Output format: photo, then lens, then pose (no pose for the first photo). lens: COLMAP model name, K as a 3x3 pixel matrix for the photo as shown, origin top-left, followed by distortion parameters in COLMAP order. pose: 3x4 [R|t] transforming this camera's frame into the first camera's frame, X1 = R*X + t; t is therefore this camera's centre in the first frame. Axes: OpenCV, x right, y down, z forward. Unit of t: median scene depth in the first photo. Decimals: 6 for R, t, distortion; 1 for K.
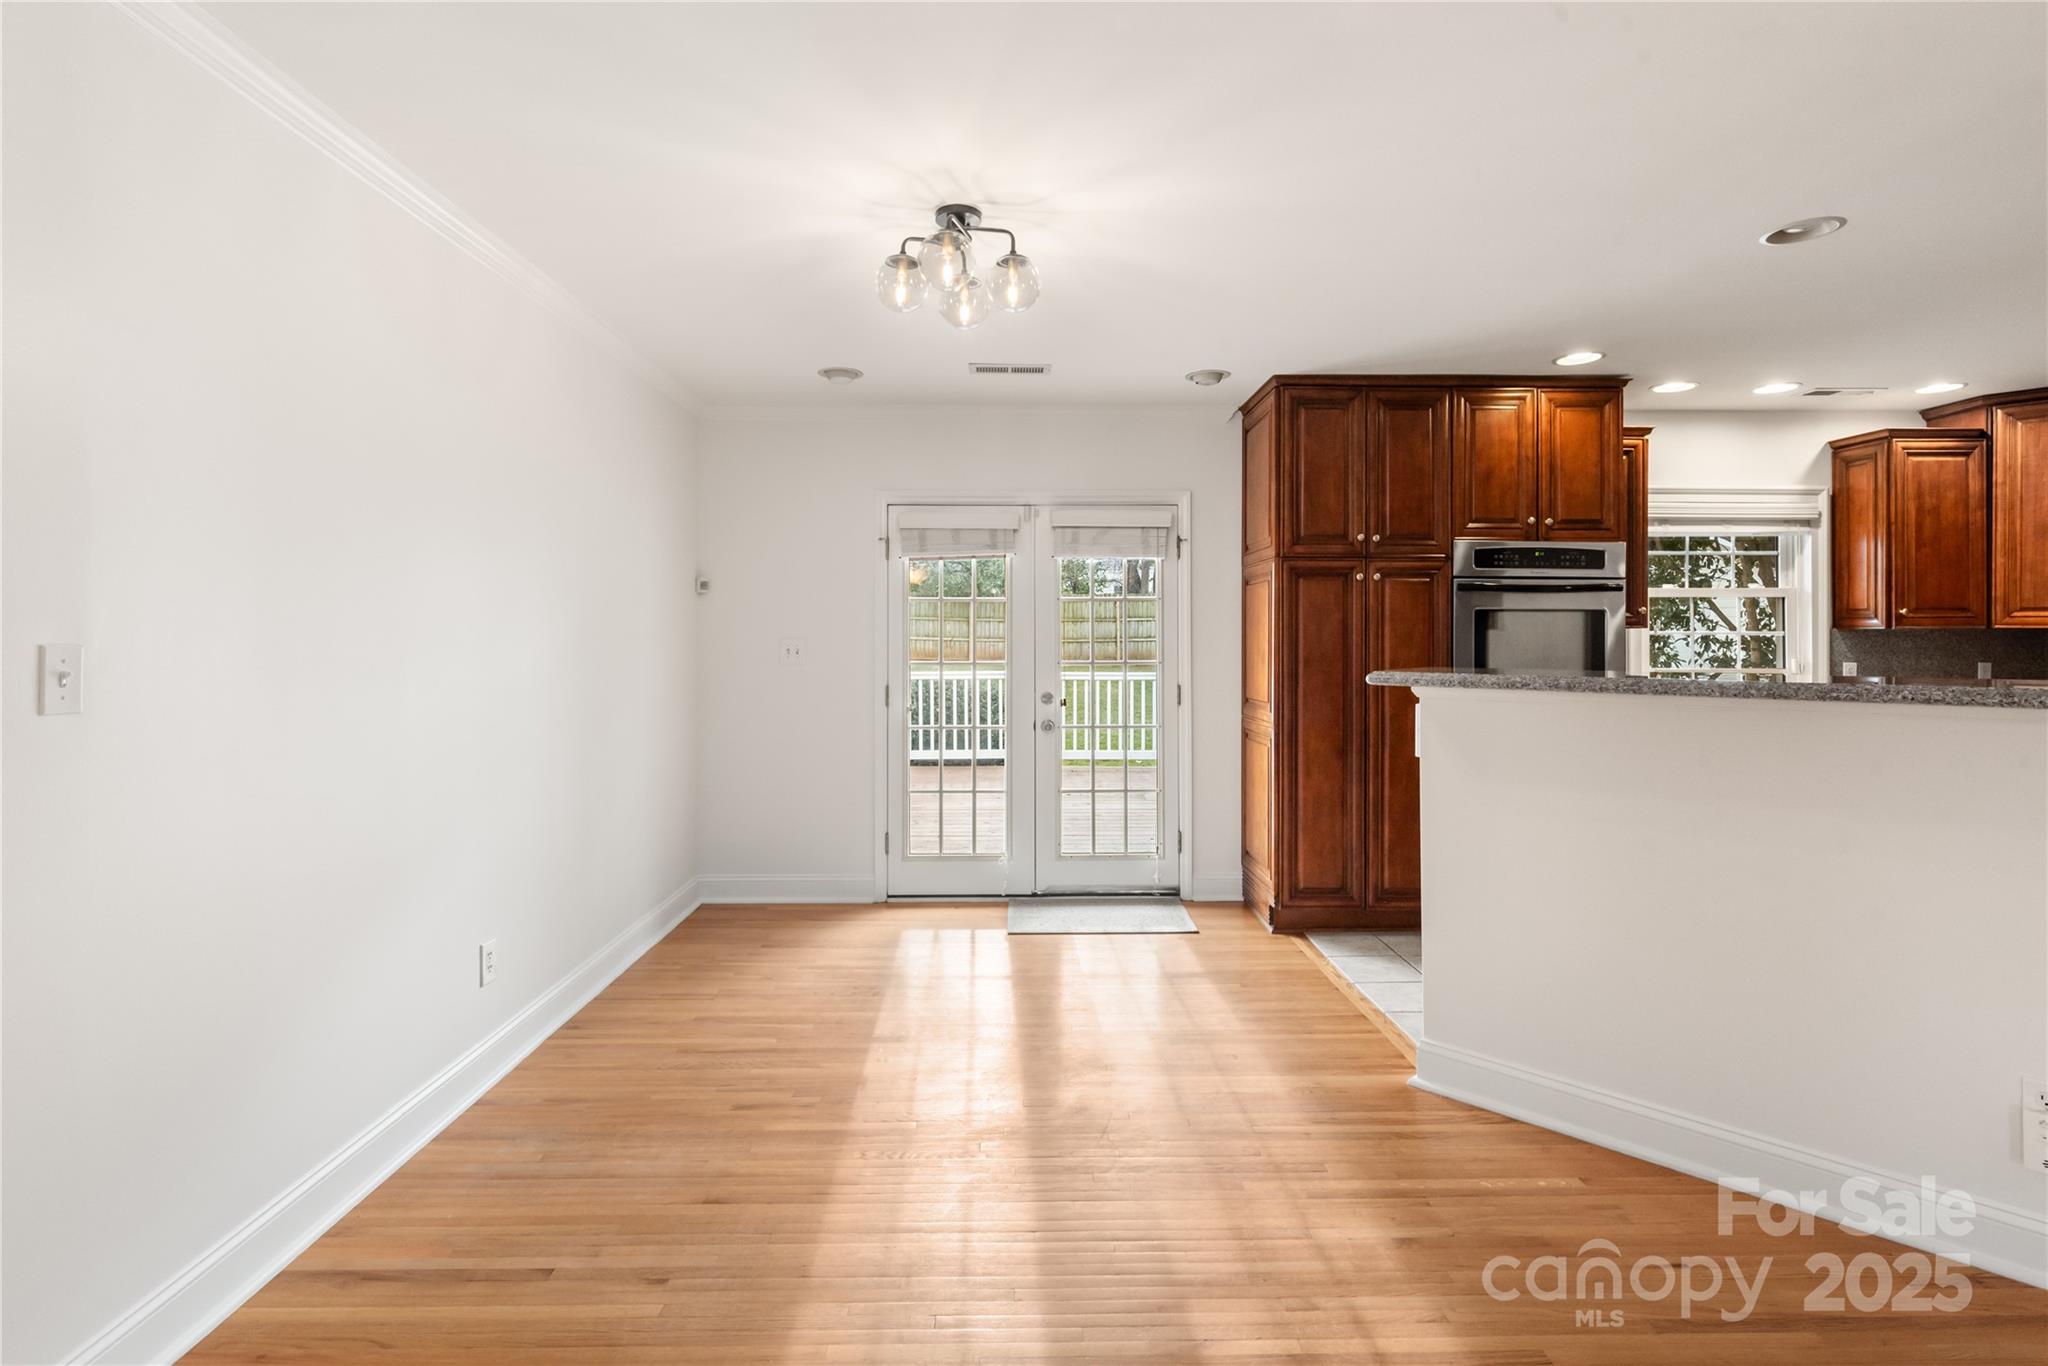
lens RADIAL K [[970.5, 0, 981.2], [0, 970.5, 656.6], [0, 0, 1]] dist [-0.009521, -0.001111]
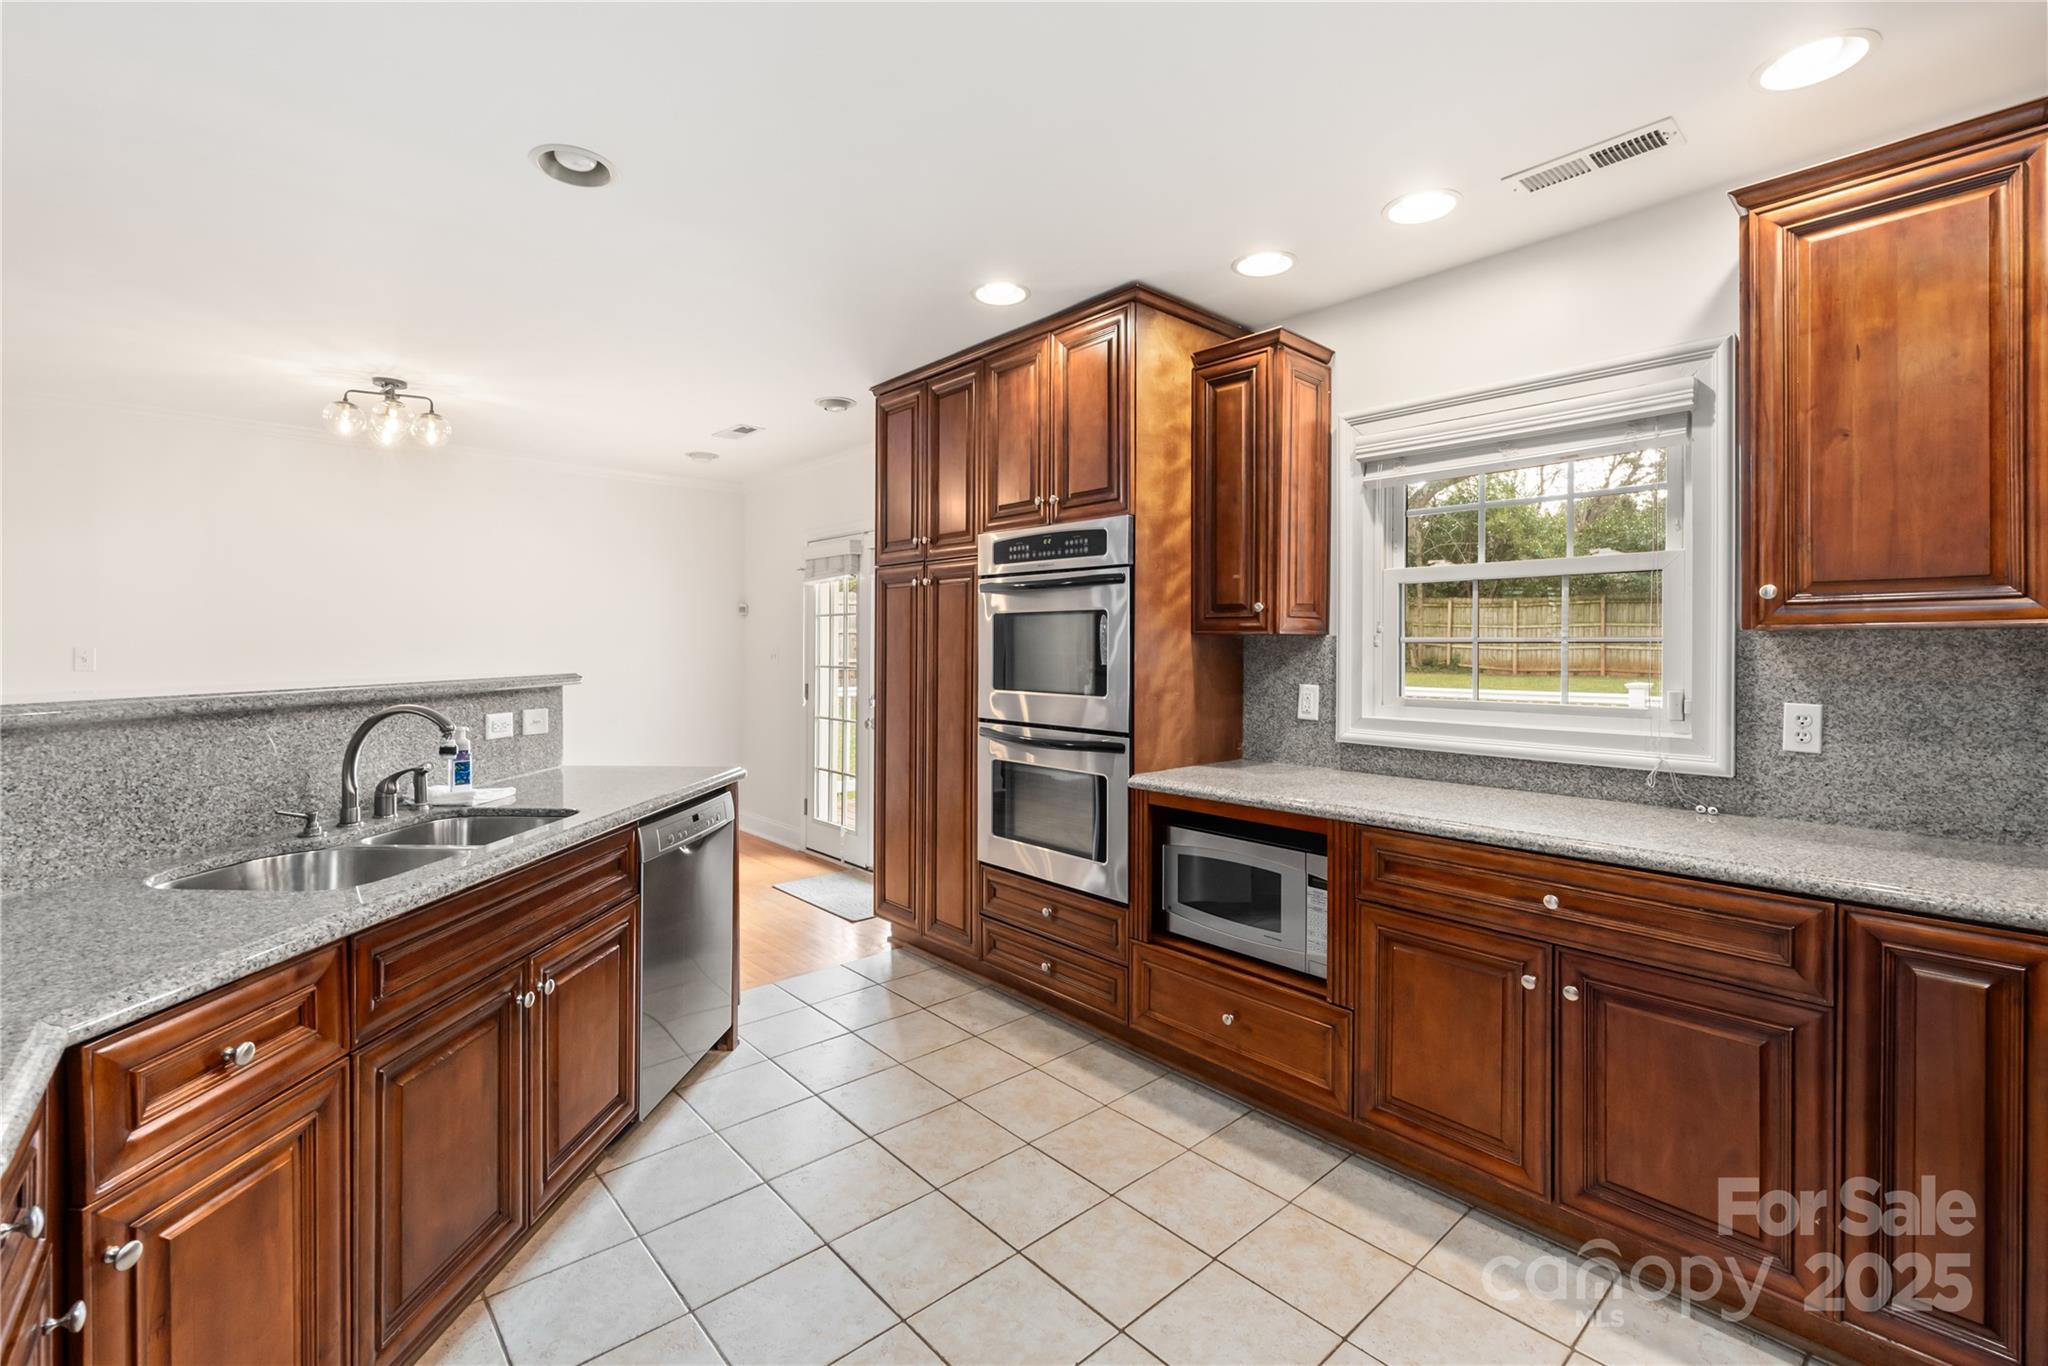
lens RADIAL K [[887.7, 0, 1027.2], [0, 887.7, 648.7], [0, 0, 1]] dist [0.002580, -0.002270]
pose [[0.666686, 0.005762, -0.745316, 1.037766], [-0.010686, 0.999941, -0.001829, -0.015789], [0.745262, 0.009184, 0.666709, 0.470769]]
